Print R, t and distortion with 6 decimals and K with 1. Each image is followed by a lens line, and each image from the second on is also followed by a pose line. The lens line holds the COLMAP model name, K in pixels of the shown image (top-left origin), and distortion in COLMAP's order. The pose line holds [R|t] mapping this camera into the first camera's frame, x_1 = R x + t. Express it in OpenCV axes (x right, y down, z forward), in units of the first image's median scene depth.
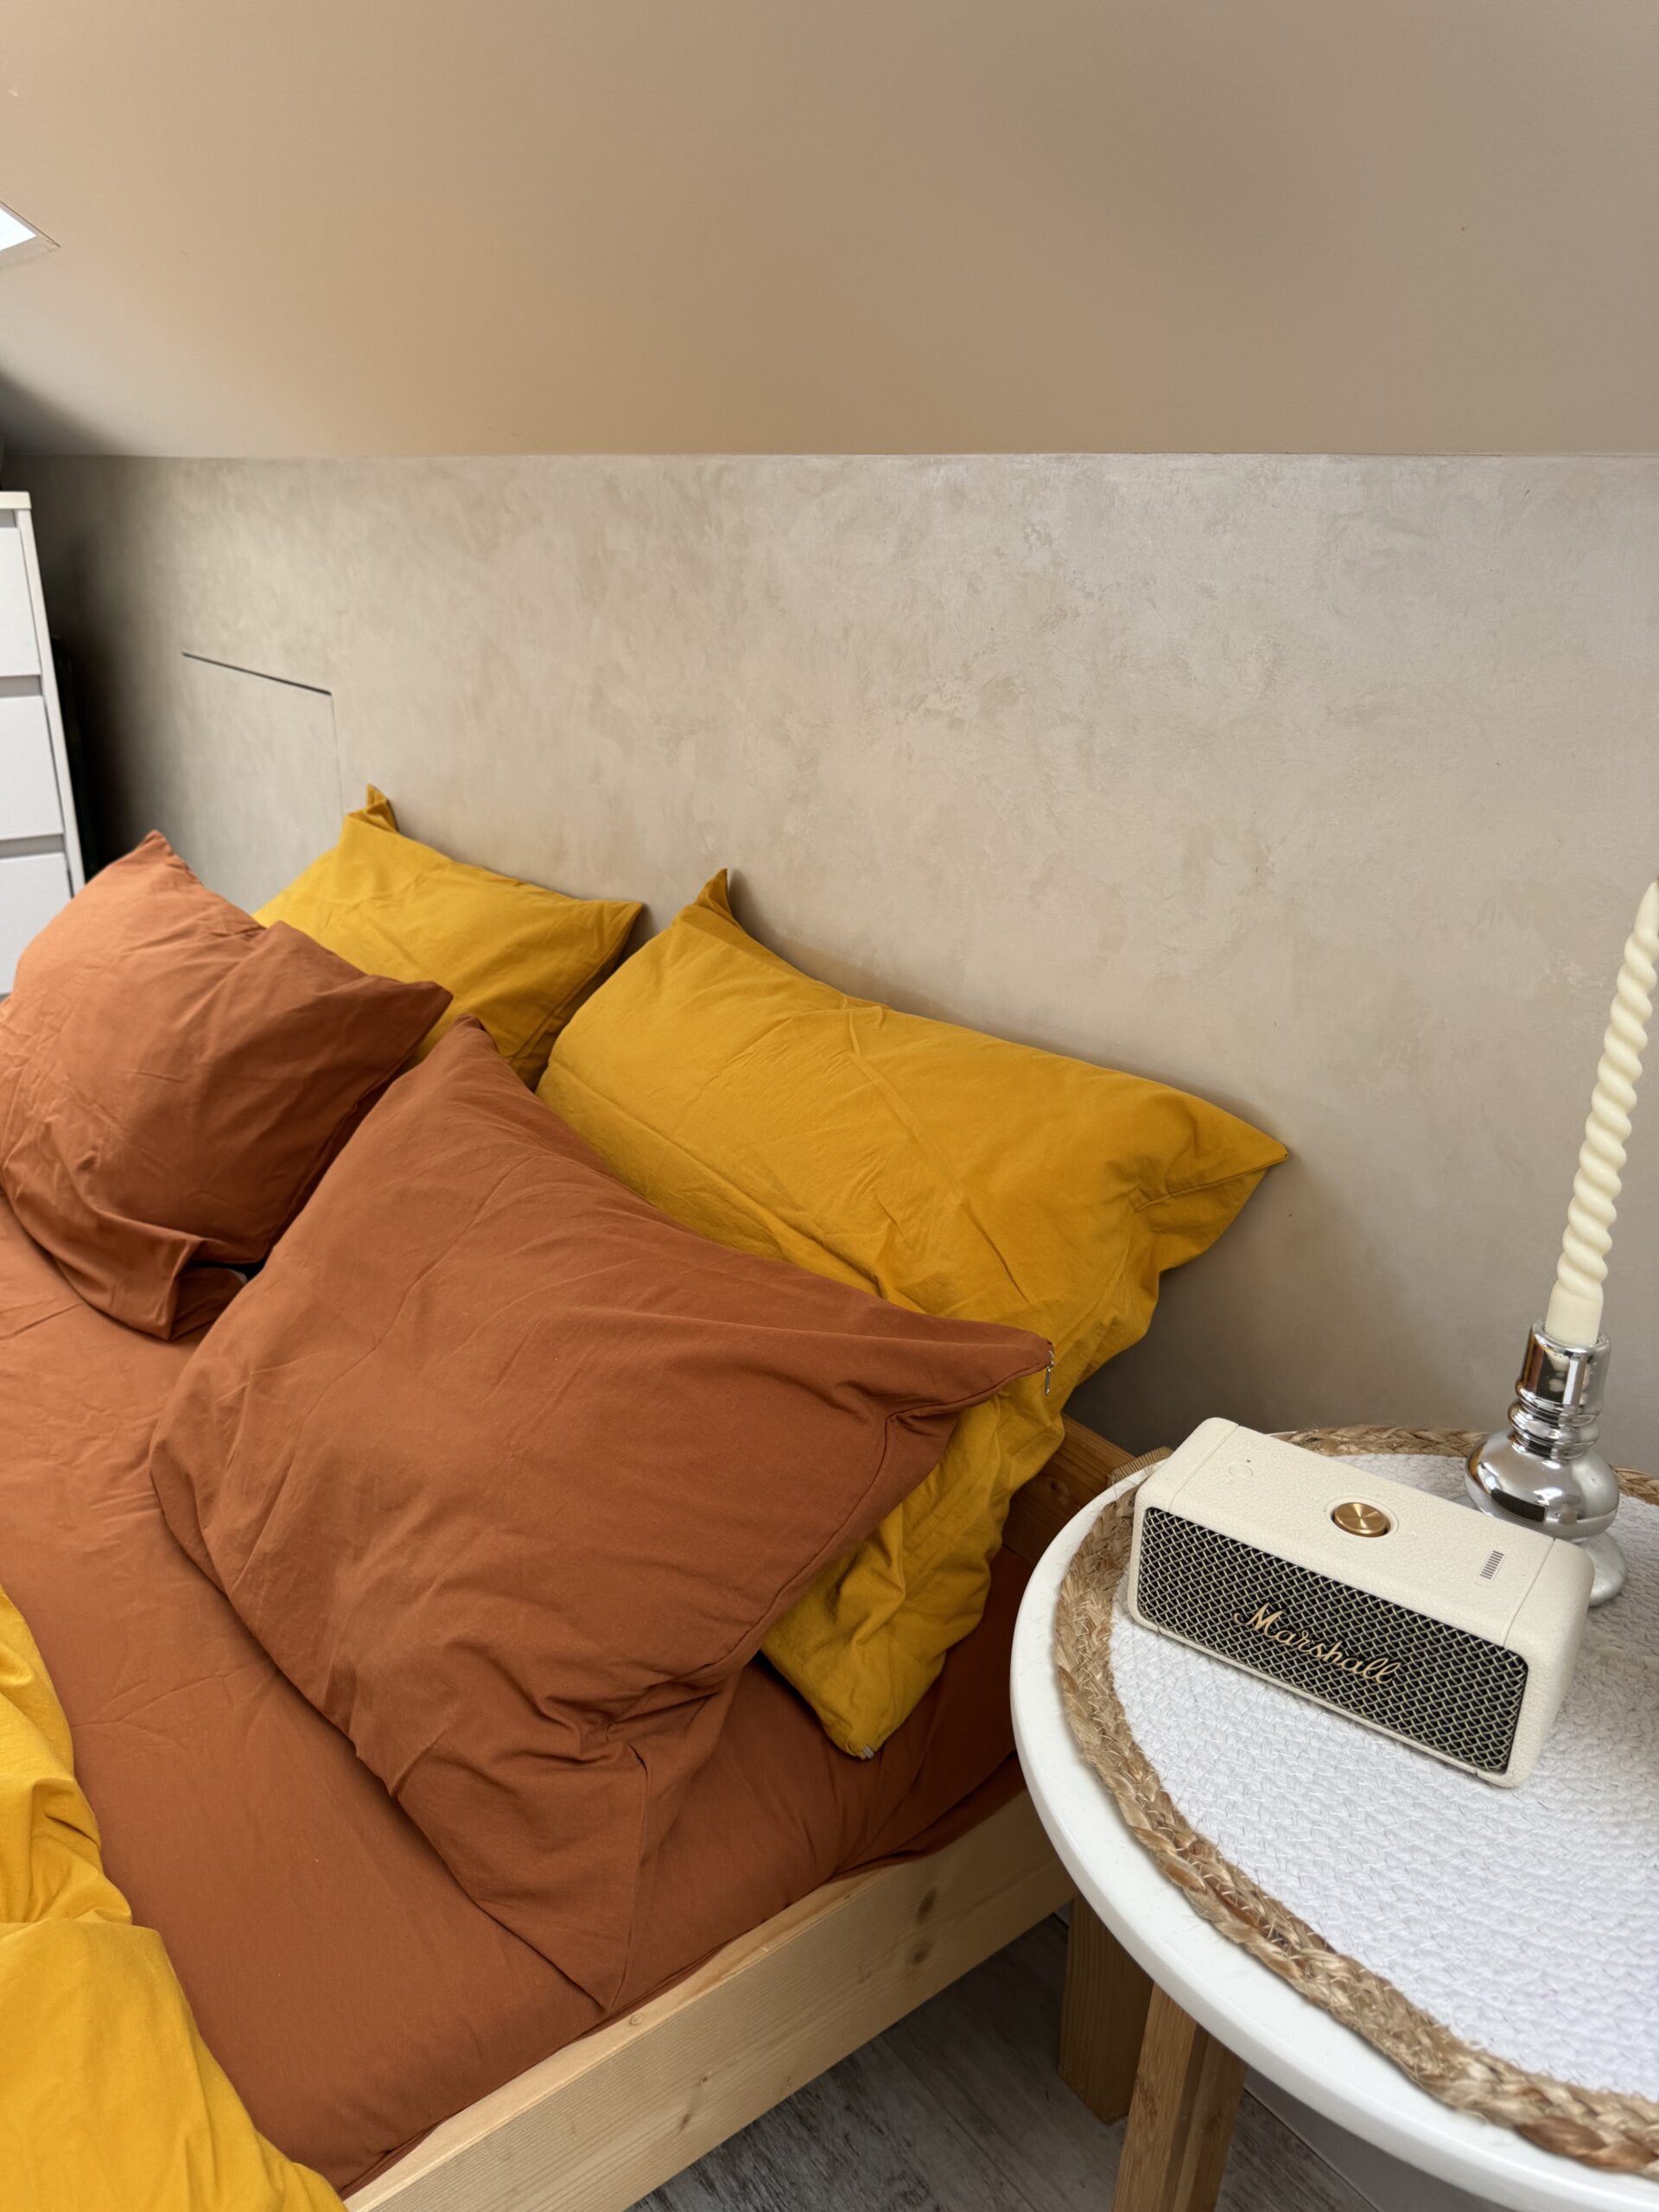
lens RADIAL K [[1552.6, 0, 823.6], [0, 1552.6, 1100.1], [0, 0, 1]] dist [0.072625, -0.080534]
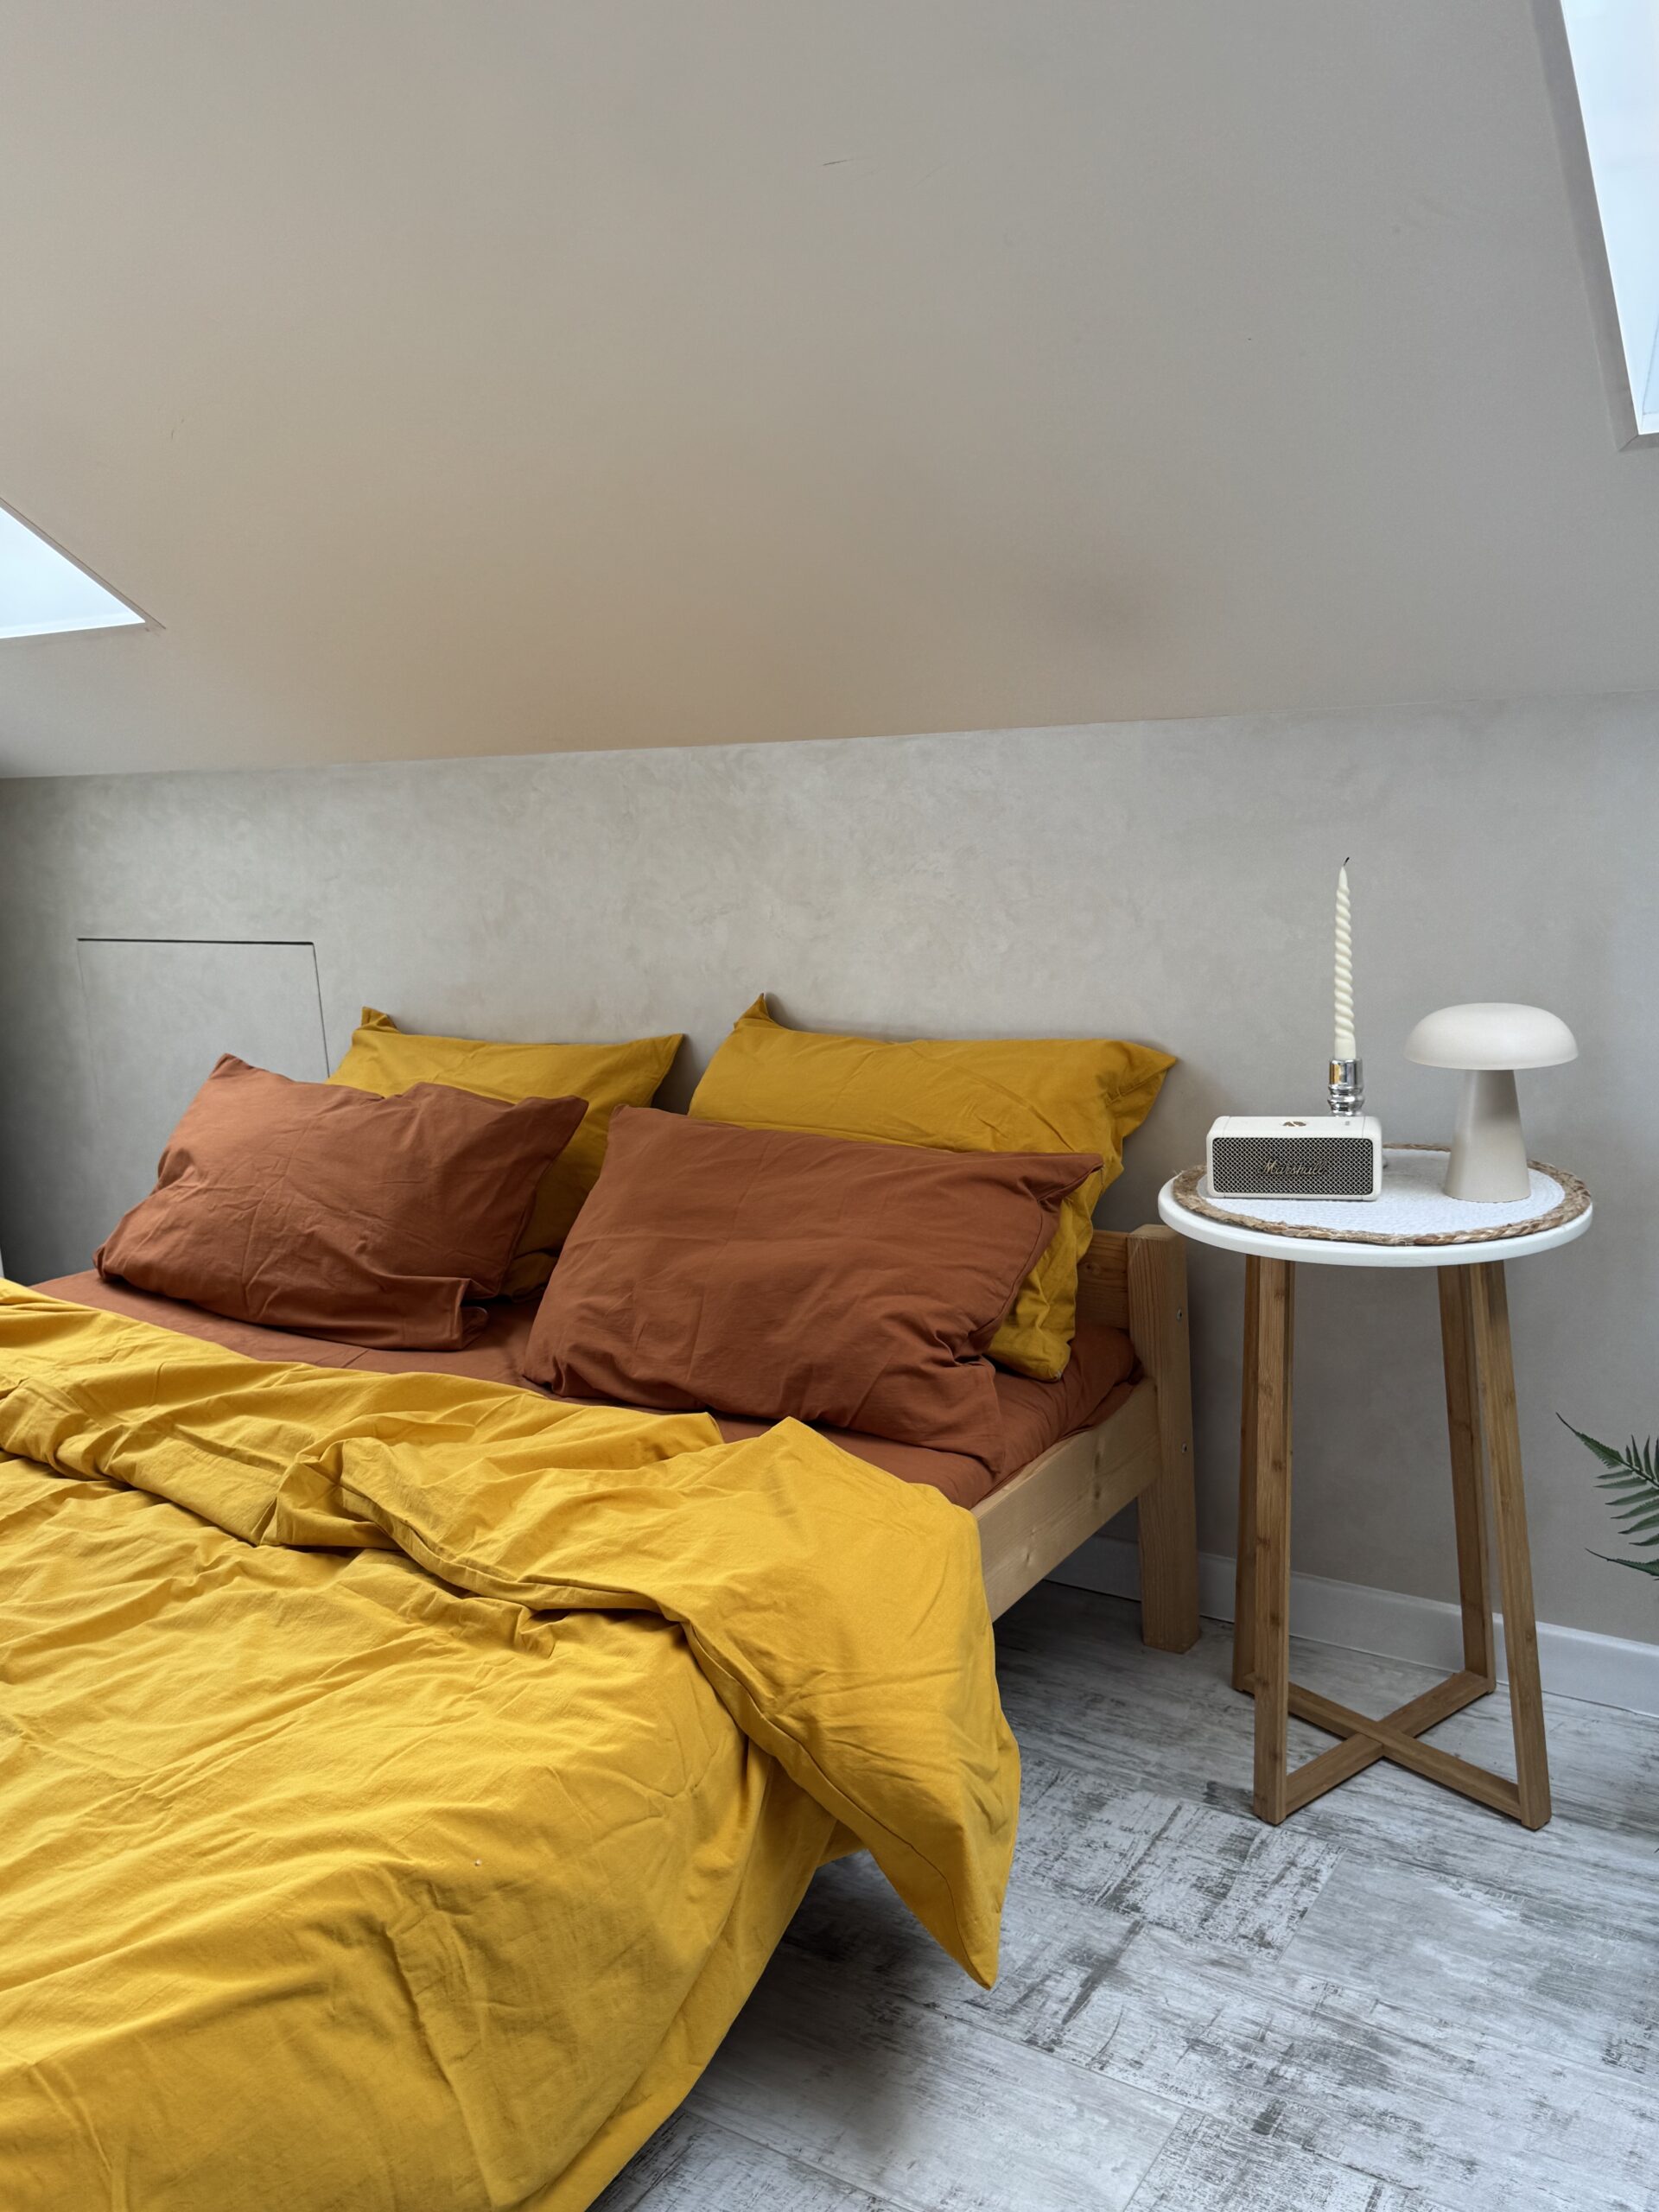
lens RADIAL K [[1812.2, 0, 844.1], [0, 1812.2, 1124.9], [0, 0, 1]] dist [0.092093, -0.121533]
pose [[0.940519, -0.134704, 0.311897, -0.726243], [0.186228, 0.972239, -0.141673, 0.319722], [-0.284154, 0.191330, 0.939494, -0.892069]]
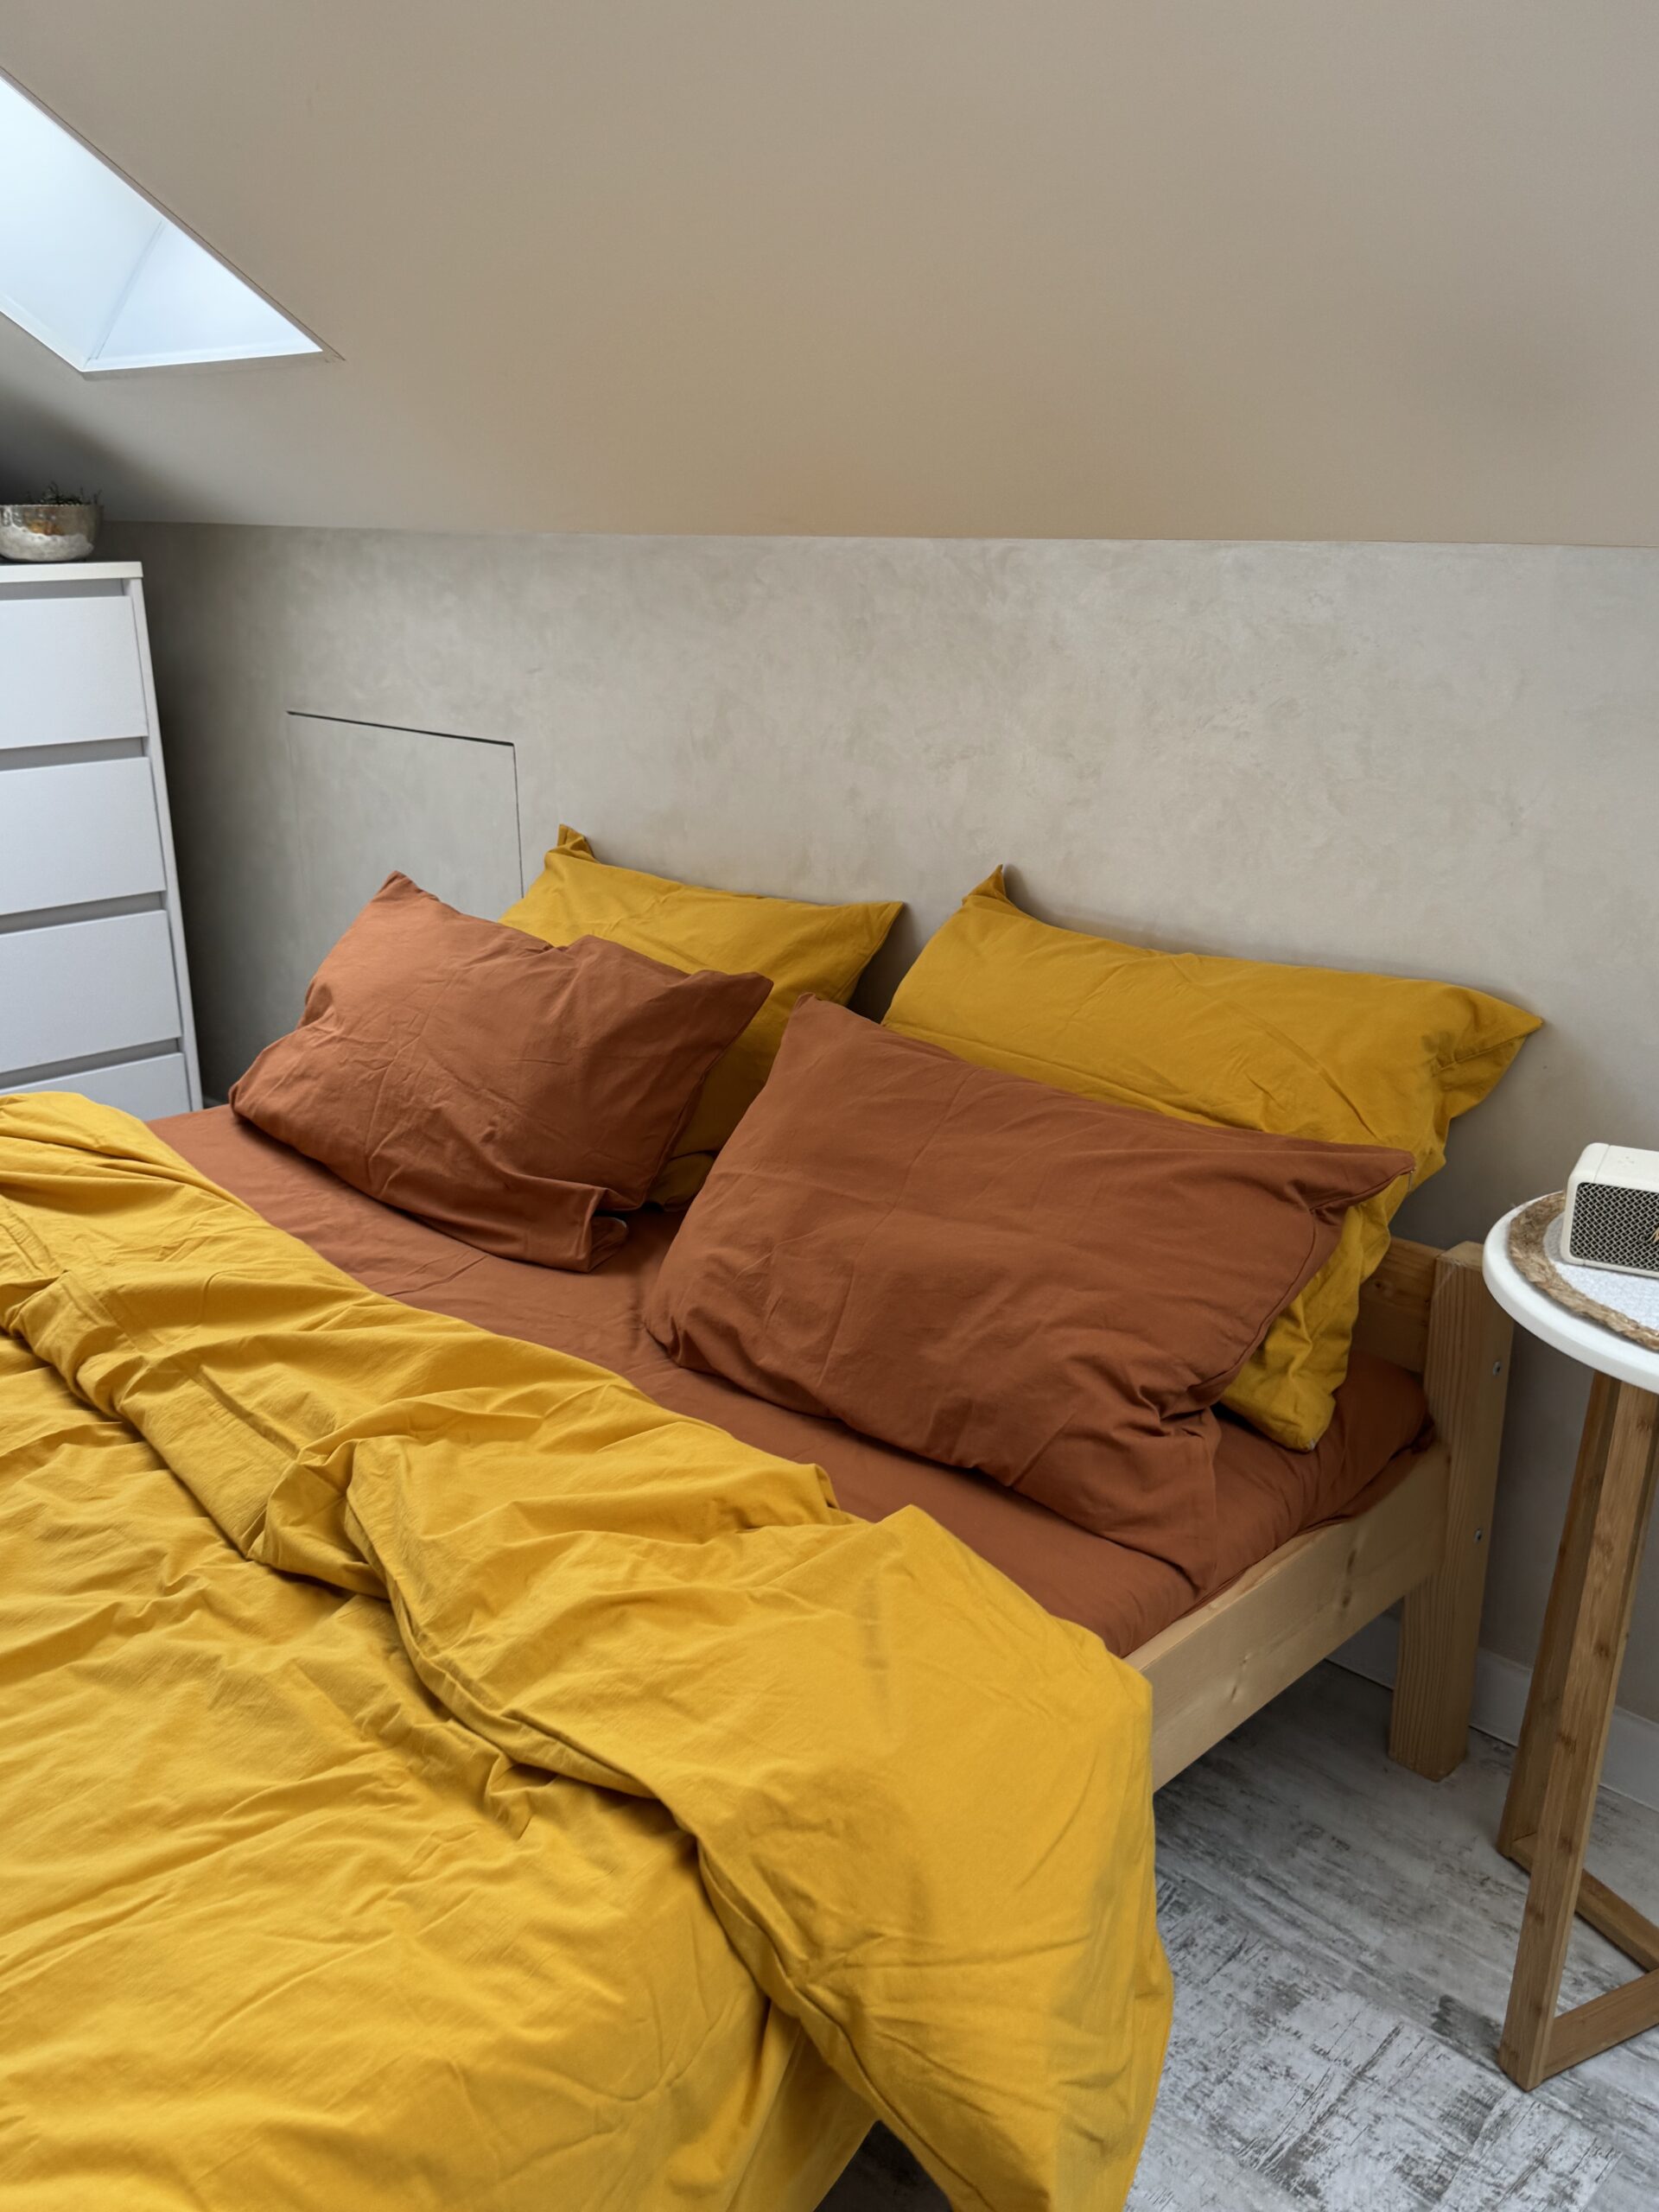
lens RADIAL K [[1812.2, 0, 793.9], [0, 1812.2, 1132.1], [0, 0, 1]] dist [0.092093, -0.121533]
pose [[0.992659, -0.060026, 0.105004, -0.499329], [0.064340, 0.997197, -0.038192, 0.136789], [-0.102418, 0.044667, 0.993738, -0.519310]]
